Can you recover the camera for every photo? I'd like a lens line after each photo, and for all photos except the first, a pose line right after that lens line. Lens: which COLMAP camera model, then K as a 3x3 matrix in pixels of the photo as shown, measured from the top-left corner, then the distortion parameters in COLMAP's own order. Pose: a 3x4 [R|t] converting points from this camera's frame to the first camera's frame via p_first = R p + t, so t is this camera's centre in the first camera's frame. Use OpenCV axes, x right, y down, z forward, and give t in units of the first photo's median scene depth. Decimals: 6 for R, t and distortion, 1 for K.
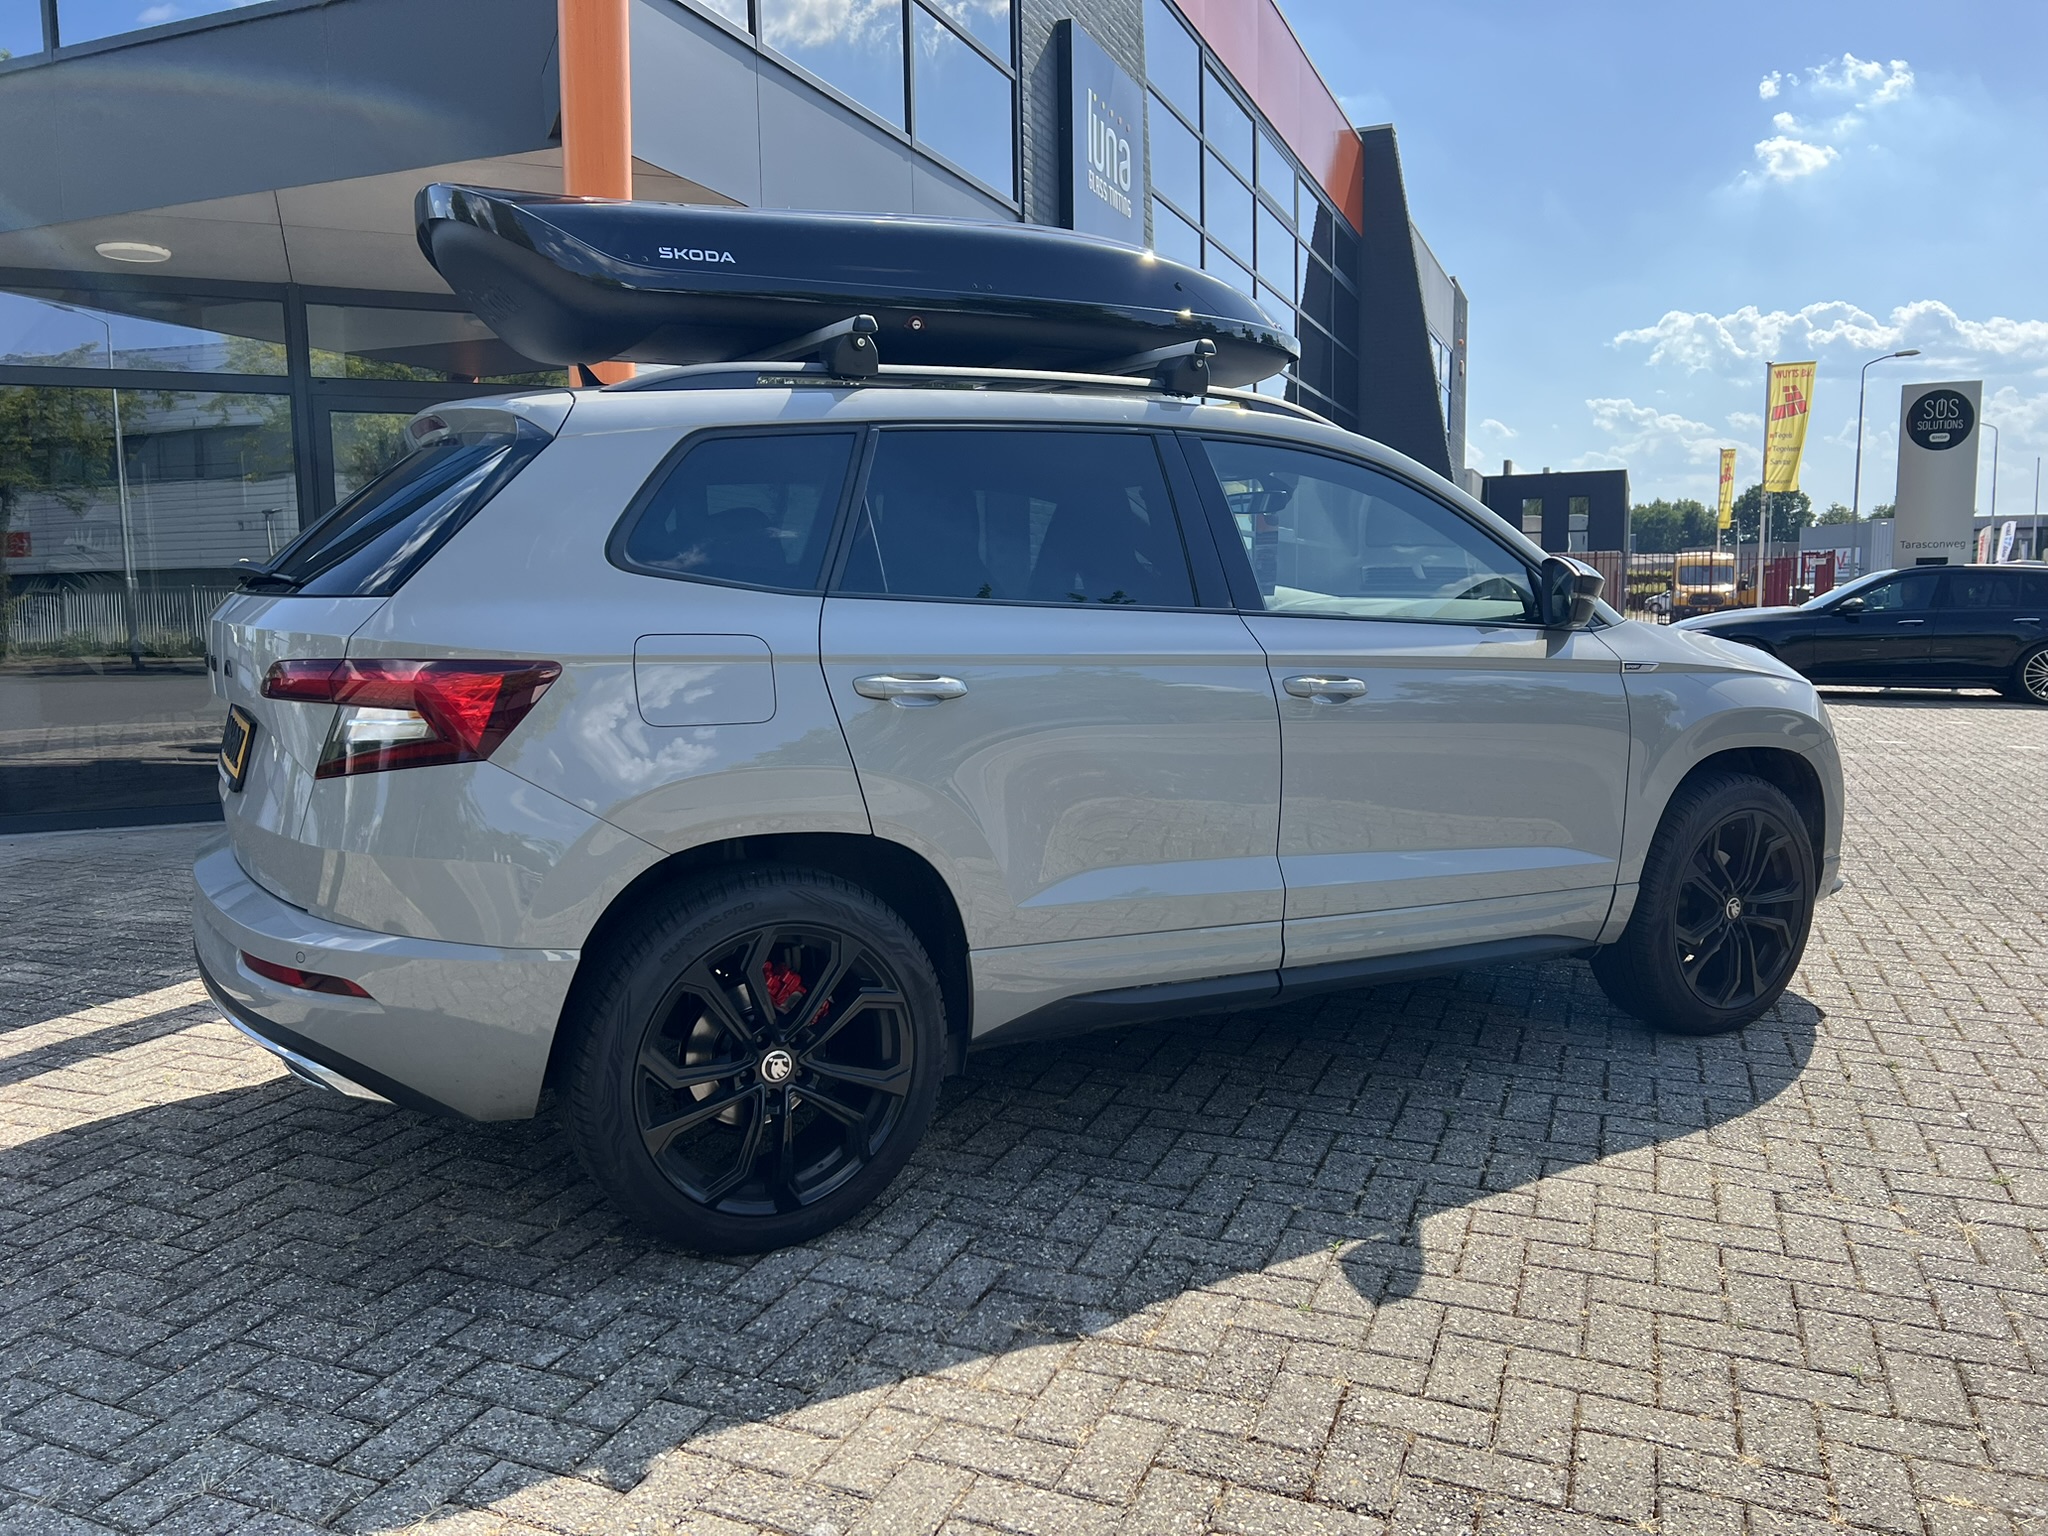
lens RADIAL K [[1539.2, 0, 1010.6], [0, 1539.2, 773.8], [0, 0, 1]] dist [0.045550, -0.049985]
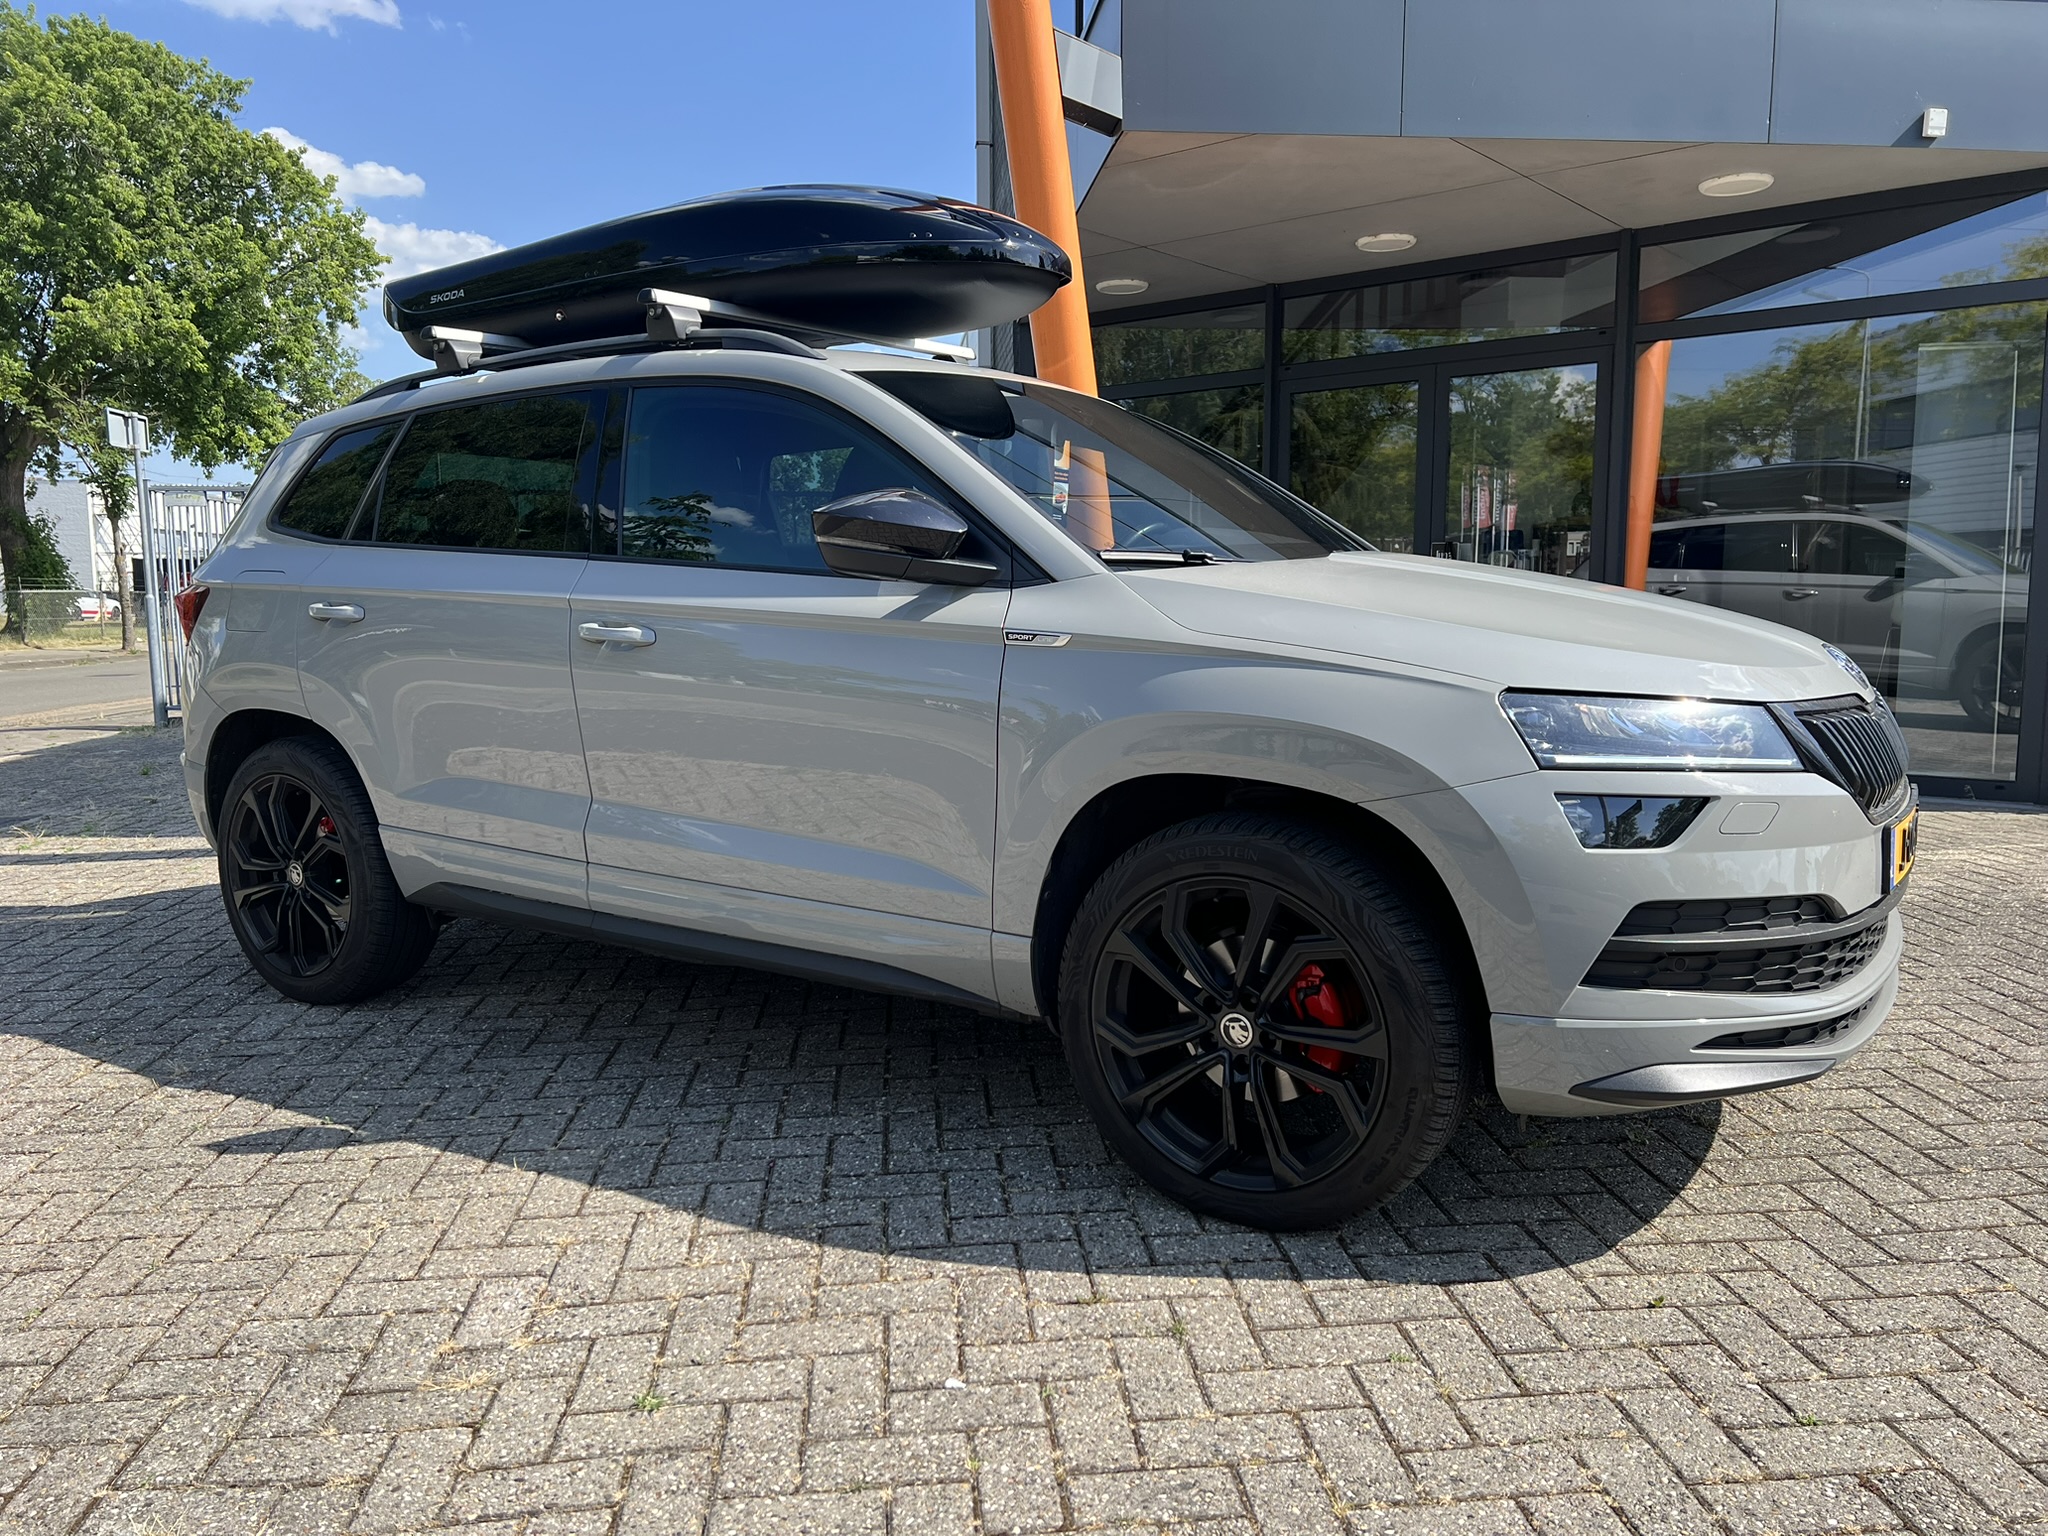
lens RADIAL K [[1539.2, 0, 1010.5], [0, 1539.2, 787.9], [0, 0, 1]] dist [0.045550, -0.049985]
pose [[0.457434, 0.123959, -0.880561, 1.175592], [-0.101195, 0.991060, 0.086945, -0.068872], [0.883467, 0.049337, 0.465889, 0.758598]]
